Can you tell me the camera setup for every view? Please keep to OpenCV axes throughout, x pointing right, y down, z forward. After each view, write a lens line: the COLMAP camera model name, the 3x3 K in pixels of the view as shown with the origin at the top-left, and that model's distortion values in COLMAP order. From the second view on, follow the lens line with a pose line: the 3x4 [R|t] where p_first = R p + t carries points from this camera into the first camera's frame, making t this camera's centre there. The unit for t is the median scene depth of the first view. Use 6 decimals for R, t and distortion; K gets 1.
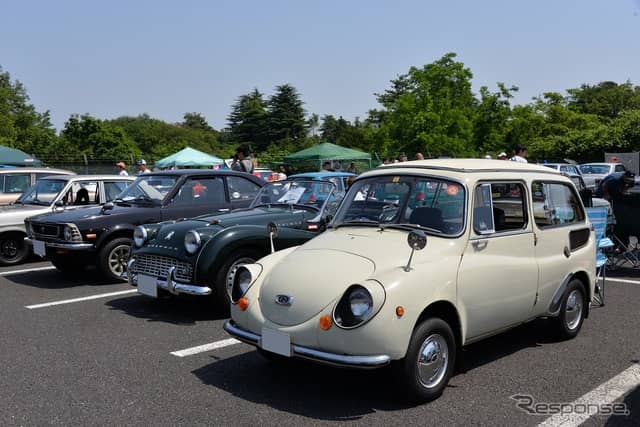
lens RADIAL K [[616.7, 0, 320.0], [0, 616.7, 213.5], [0, 0, 1]] dist [0.000478, 0.004520]
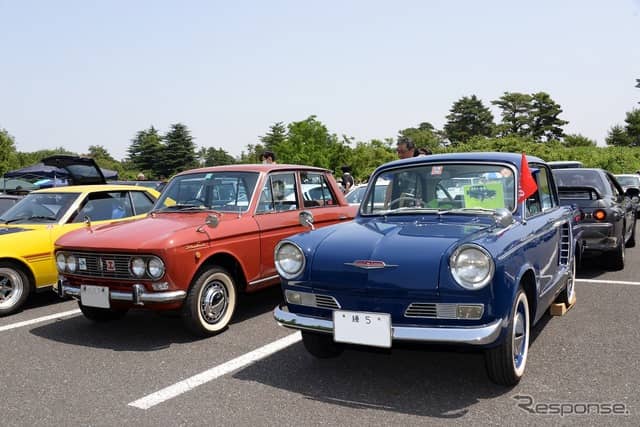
lens RADIAL K [[616.7, 0, 320.0], [0, 616.7, 213.5], [0, 0, 1]] dist [0.000478, 0.004520]
pose [[0.973530, -0.024700, 0.227223, -0.064678], [0.033241, 0.998874, -0.033840, 0.021575], [-0.226131, 0.040497, 0.973255, -0.252528]]
